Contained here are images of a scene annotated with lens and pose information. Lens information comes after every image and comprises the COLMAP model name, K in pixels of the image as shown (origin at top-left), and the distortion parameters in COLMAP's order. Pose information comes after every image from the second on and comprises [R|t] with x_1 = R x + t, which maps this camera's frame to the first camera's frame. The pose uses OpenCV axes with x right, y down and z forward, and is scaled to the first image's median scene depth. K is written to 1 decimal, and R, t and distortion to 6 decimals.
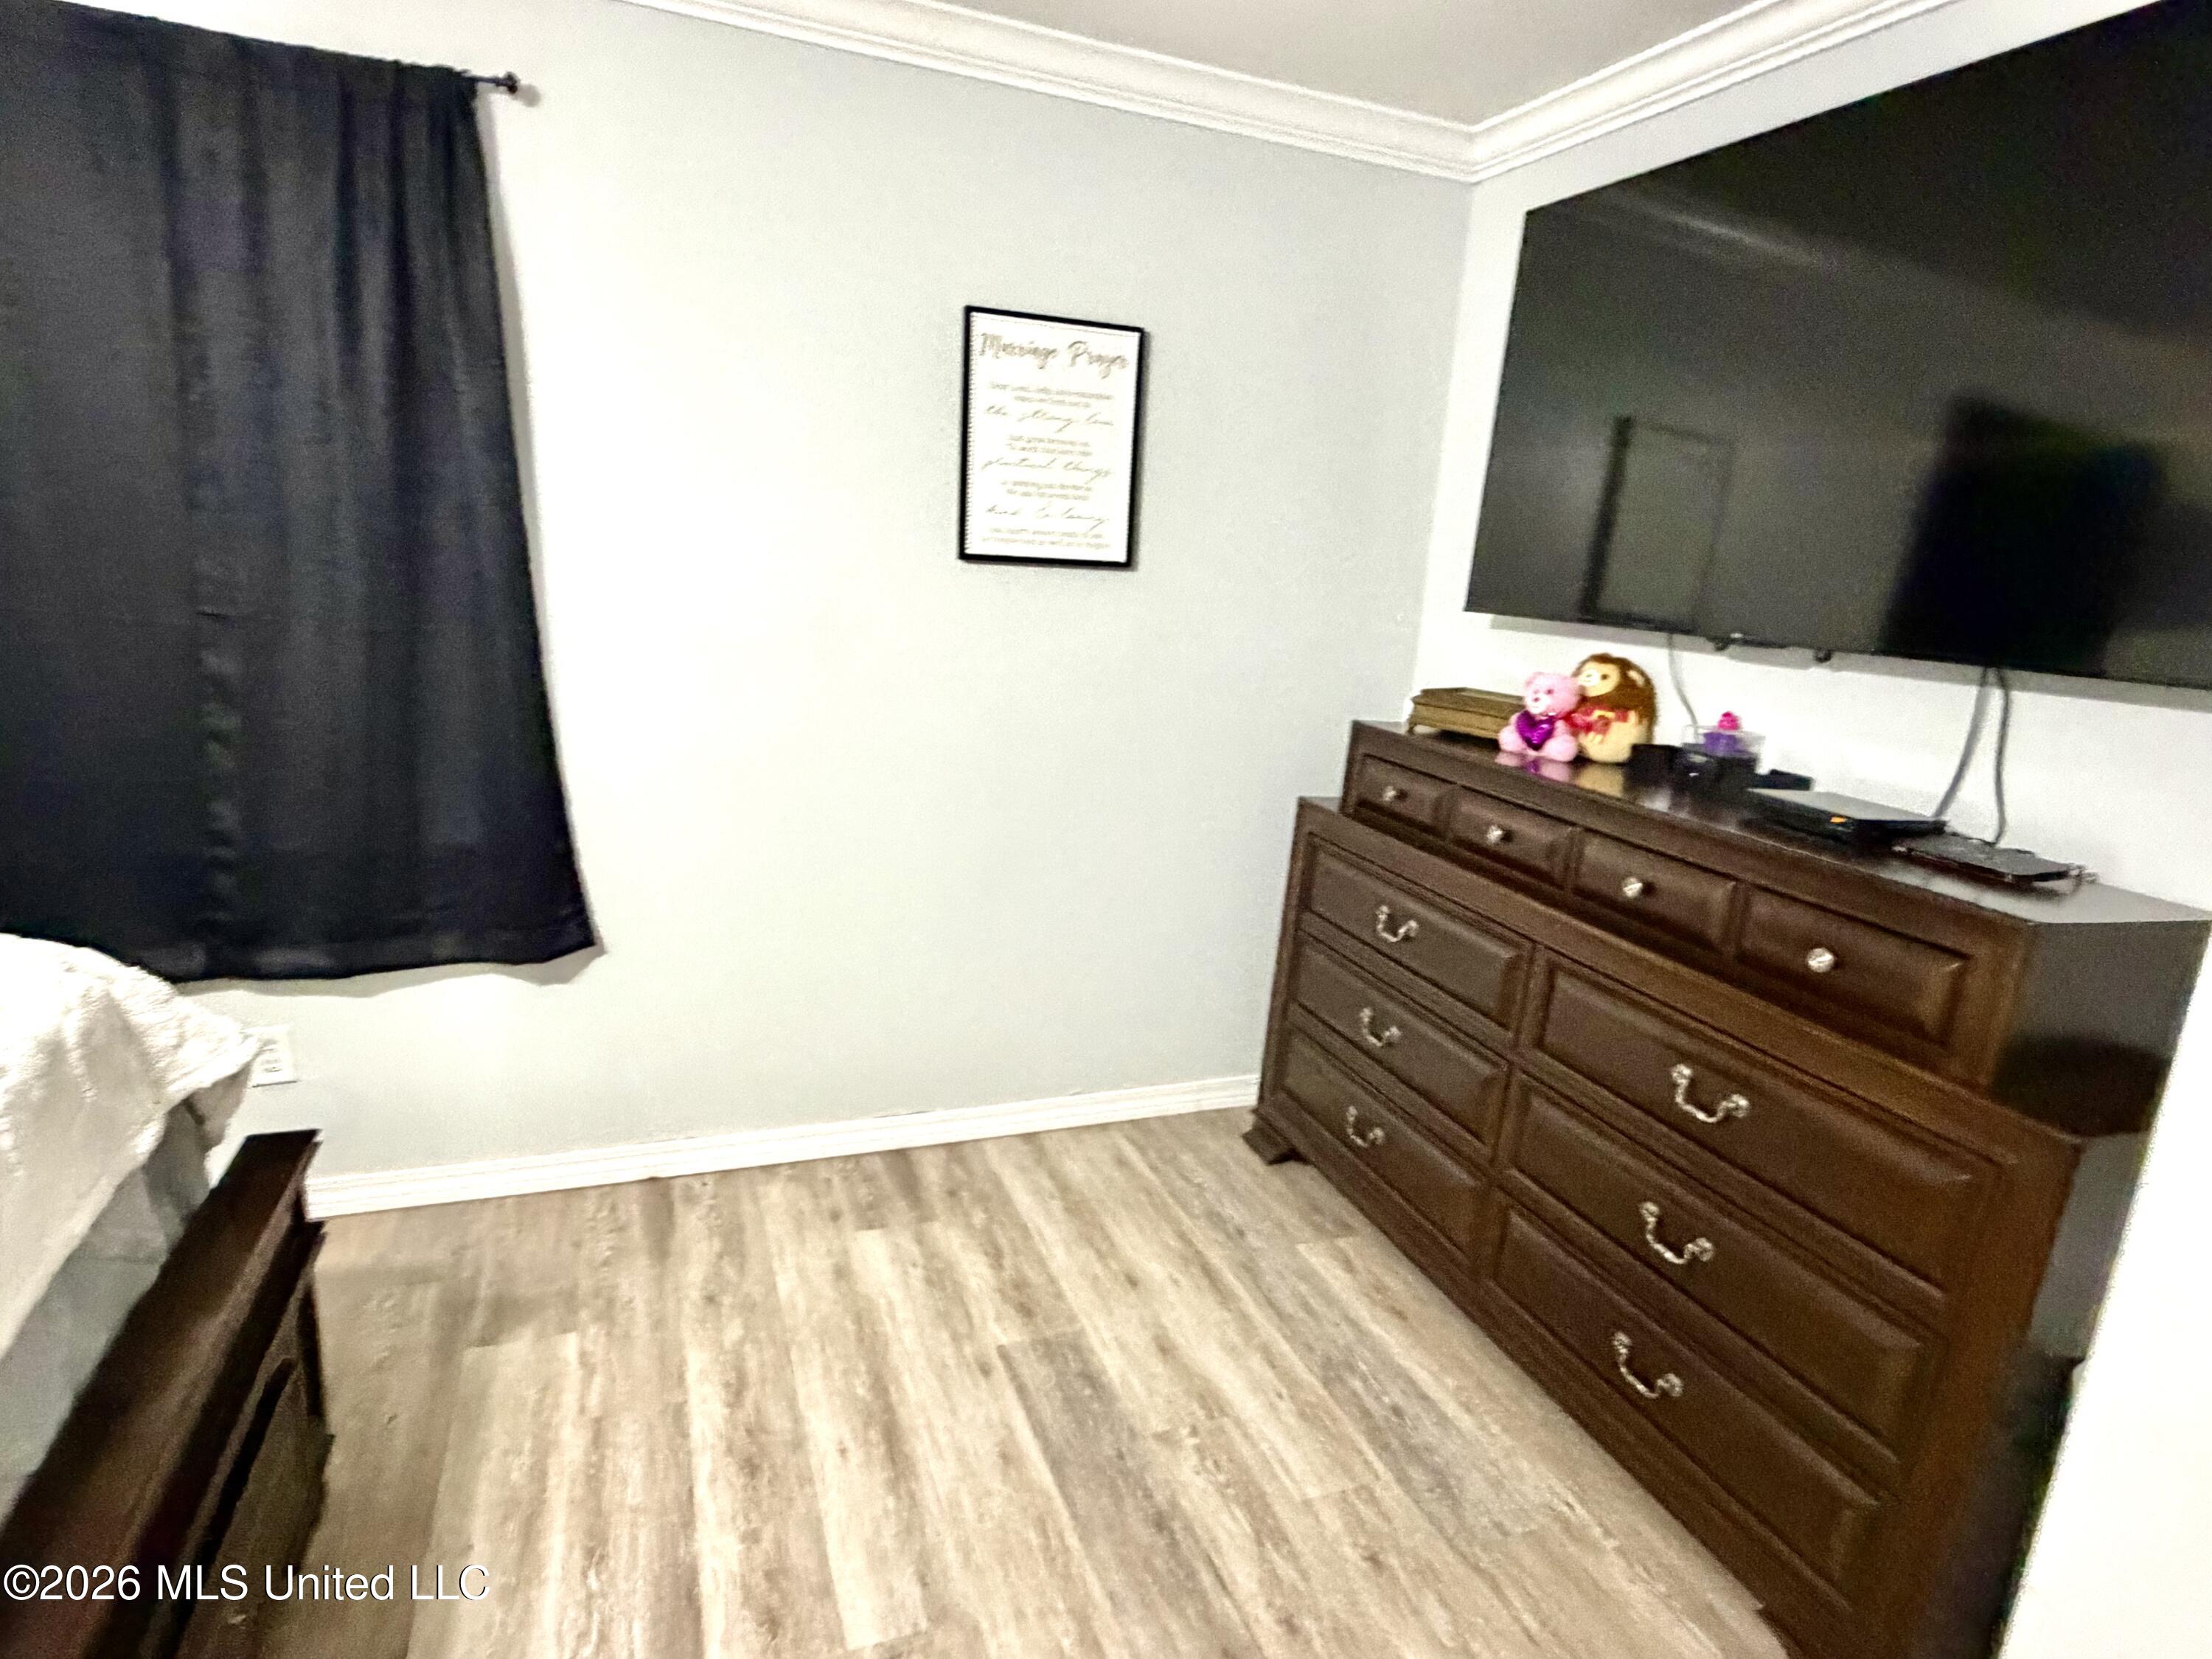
lens RADIAL K [[1205.9, 0, 1098.1], [0, 1205.9, 831.6], [0, 0, 1]] dist [-0.000261, 0.000268]
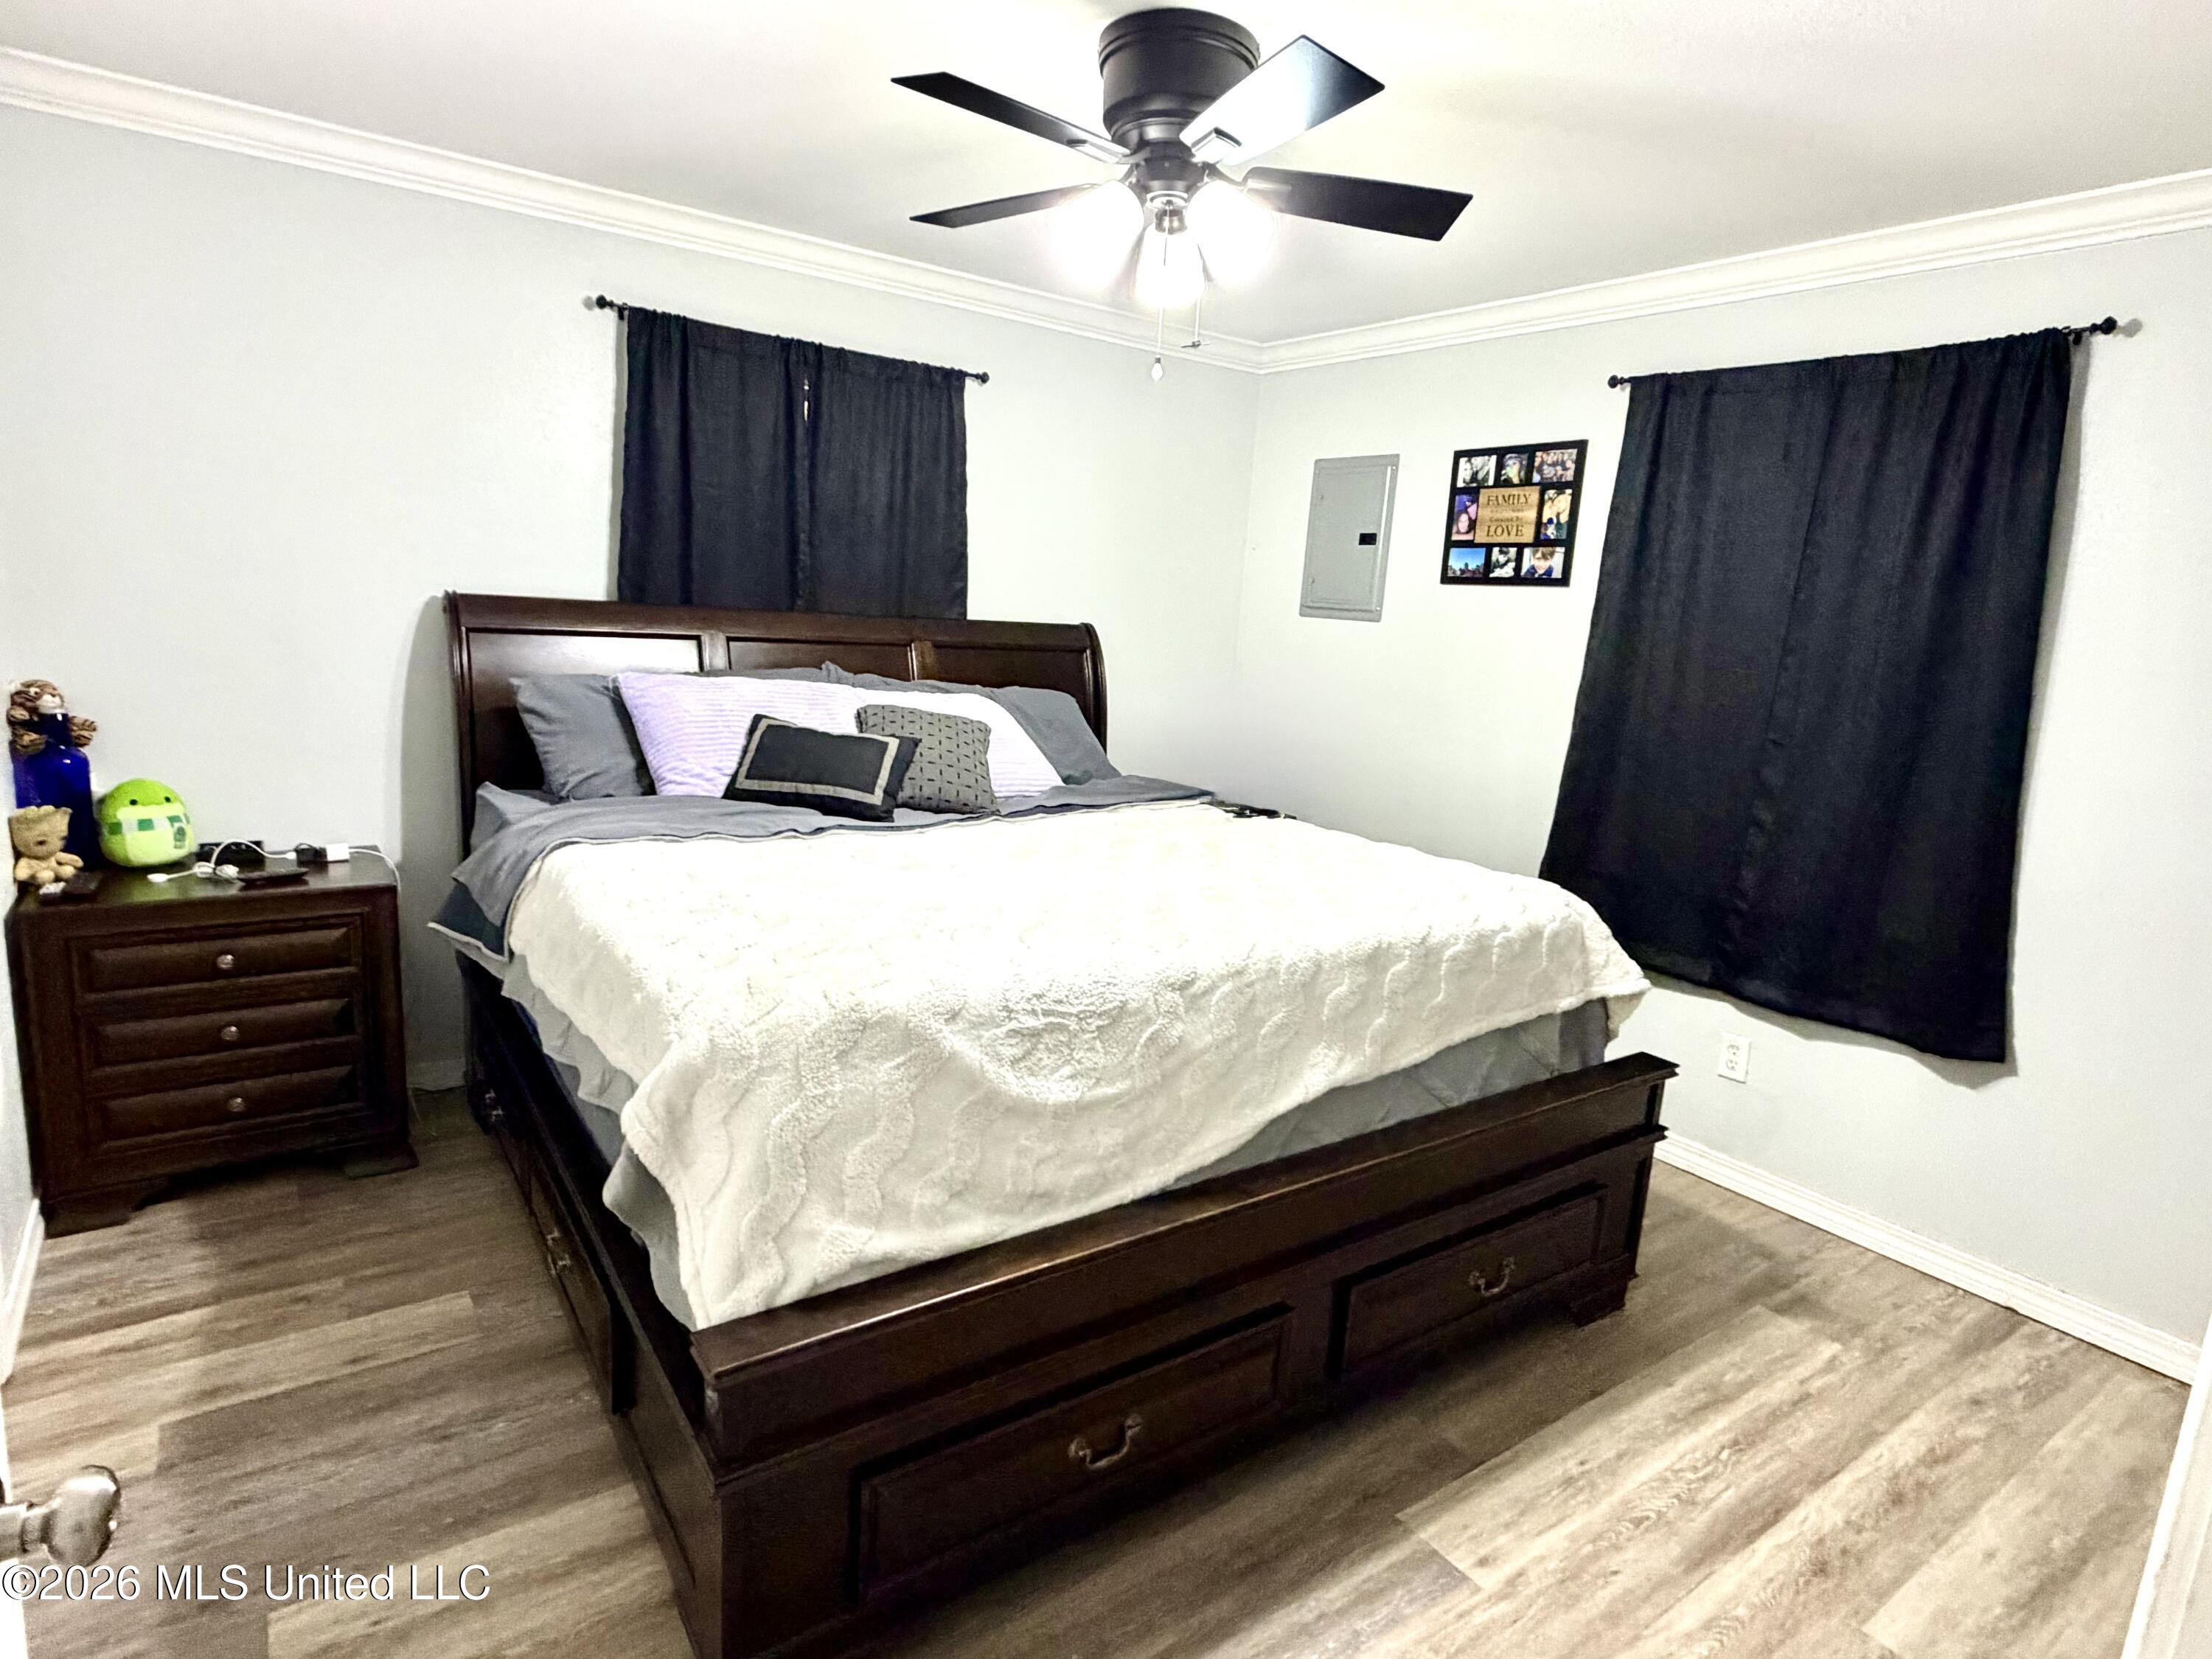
lens RADIAL K [[1208.1, 0, 1104.0], [0, 1208.1, 831.2], [0, 0, 1]] dist [-0.003501, 0.002699]
pose [[0.260538, 0.129415, -0.956751, 0.431207], [-0.268927, 0.961483, 0.056822, 0.054822], [0.927253, 0.242492, 0.285306, -0.128833]]
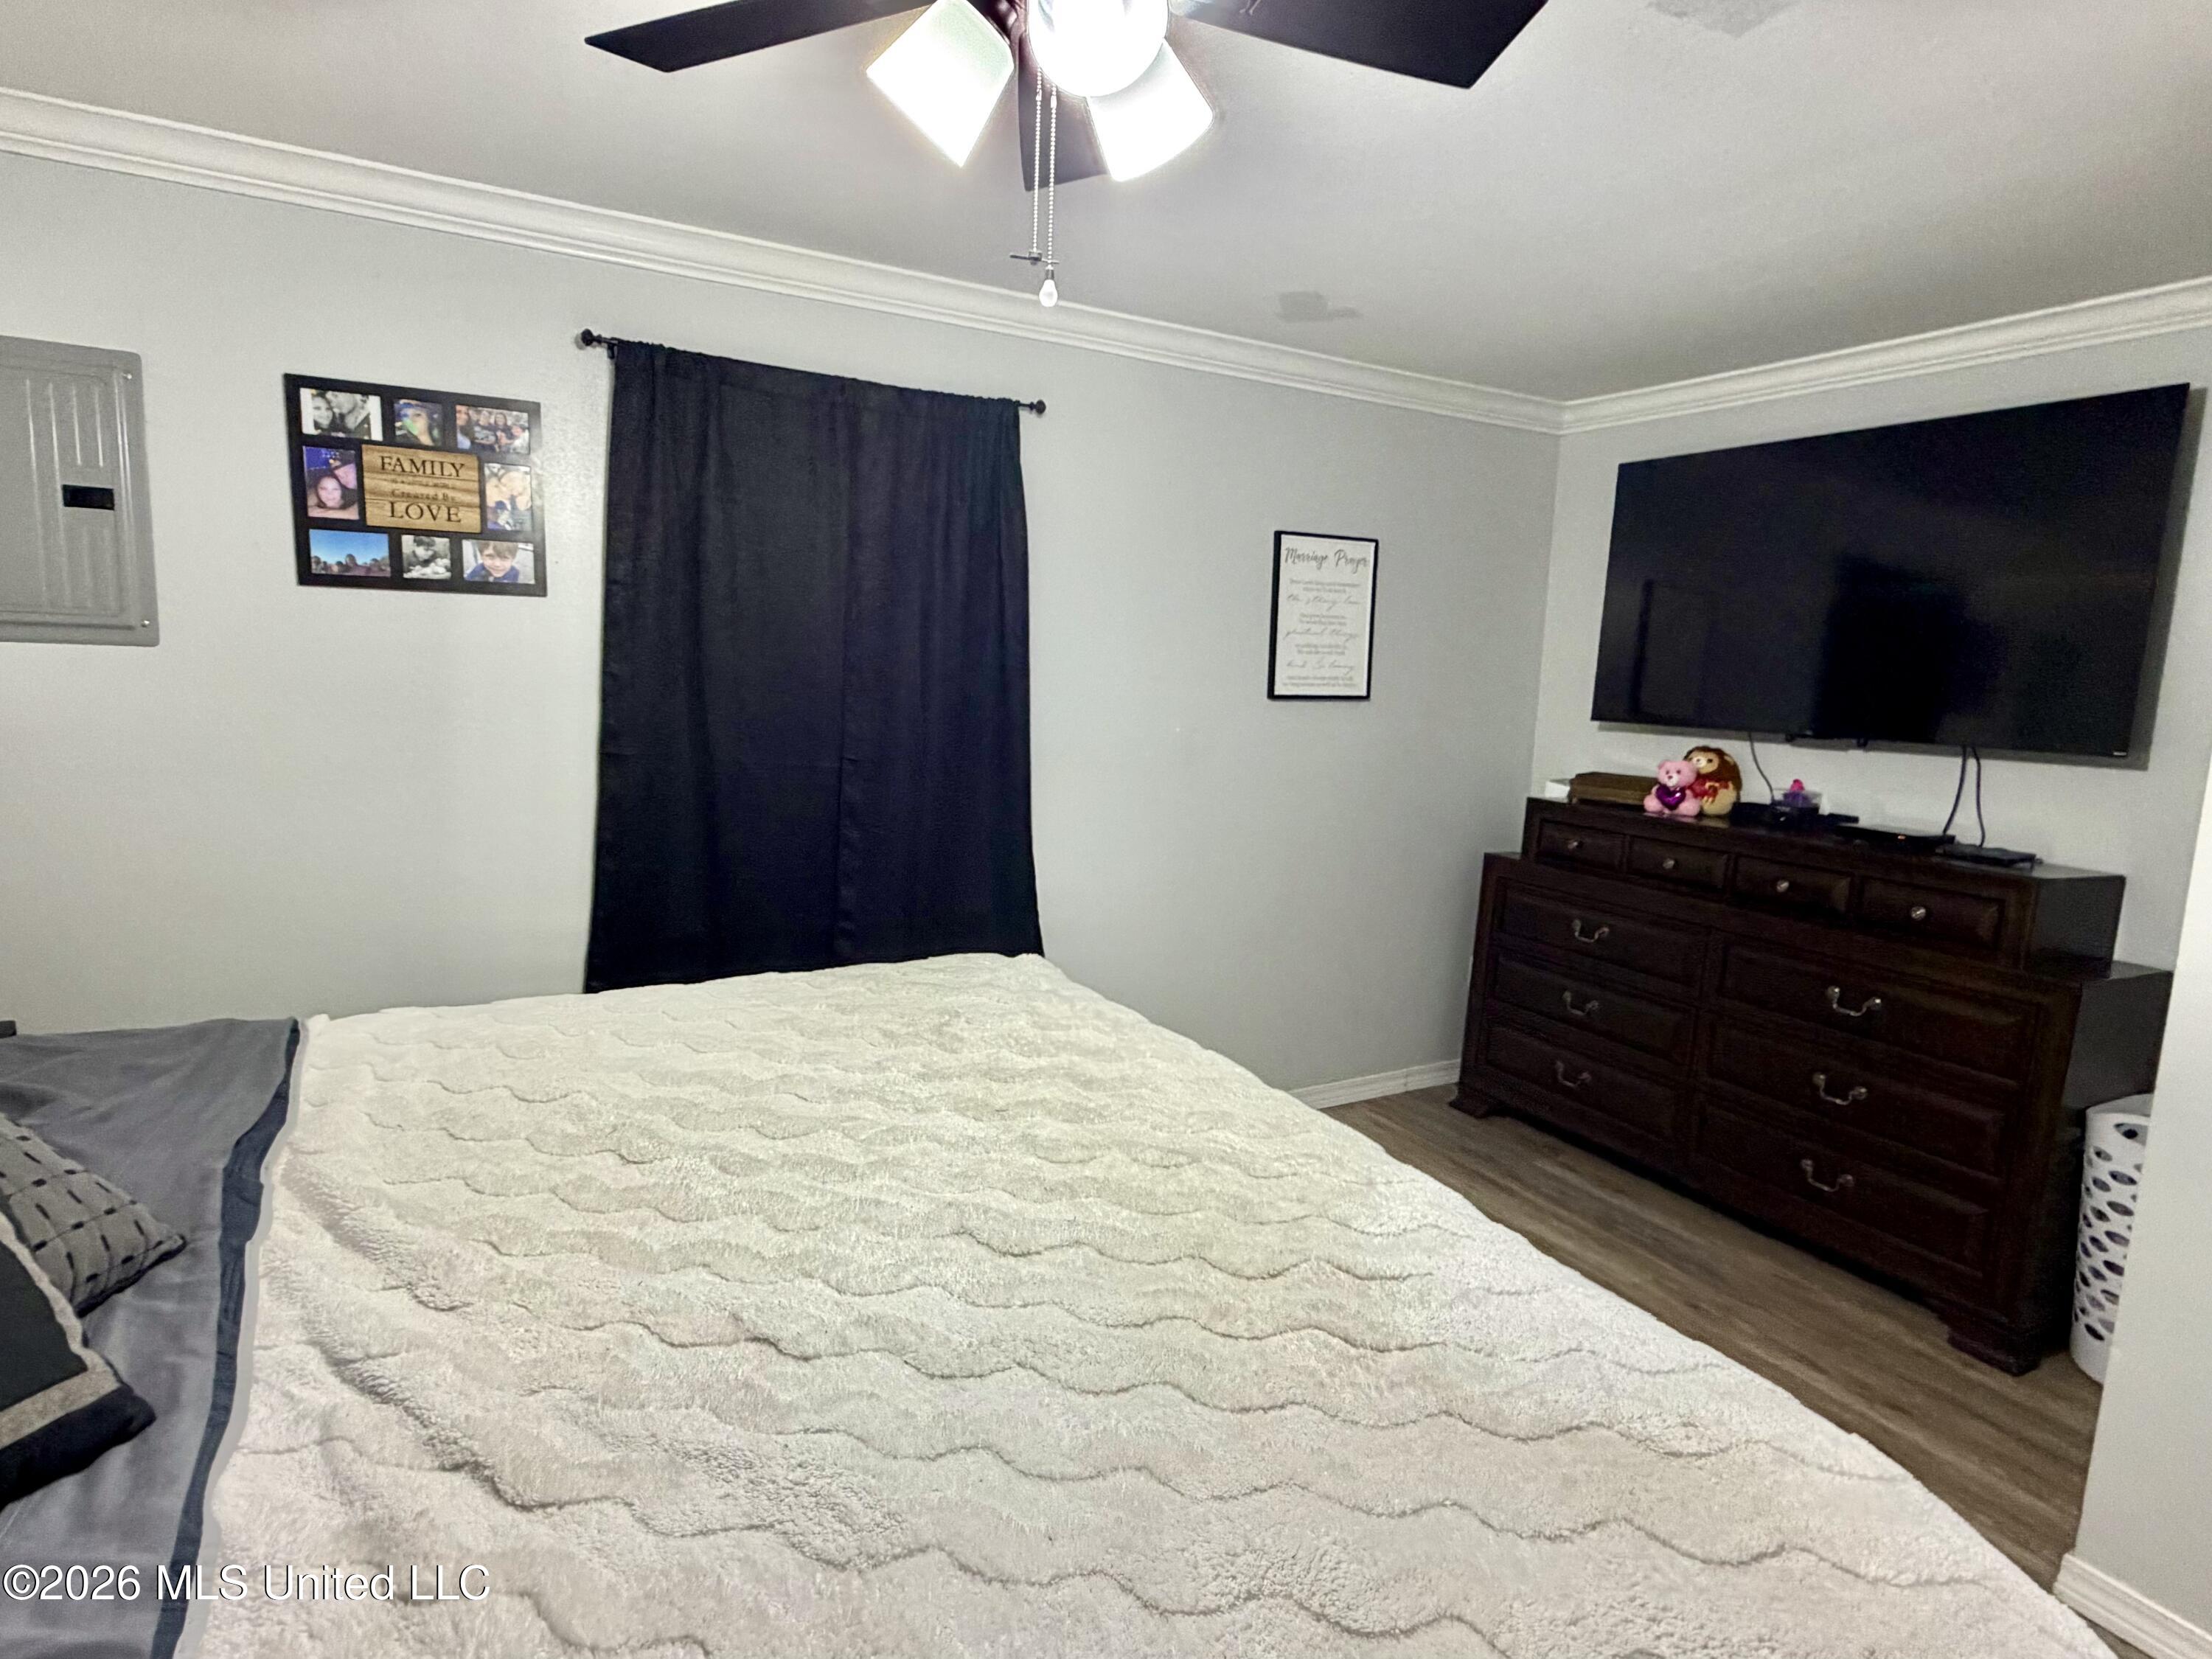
lens RADIAL K [[1205.9, 0, 1098.1], [0, 1205.9, 831.6], [0, 0, 1]] dist [-0.000261, 0.000268]
pose [[0.989029, -0.050413, 0.138853, -0.612569], [0.061572, 0.995106, -0.077278, 0.035929], [-0.134278, 0.084980, 0.987293, -0.444221]]
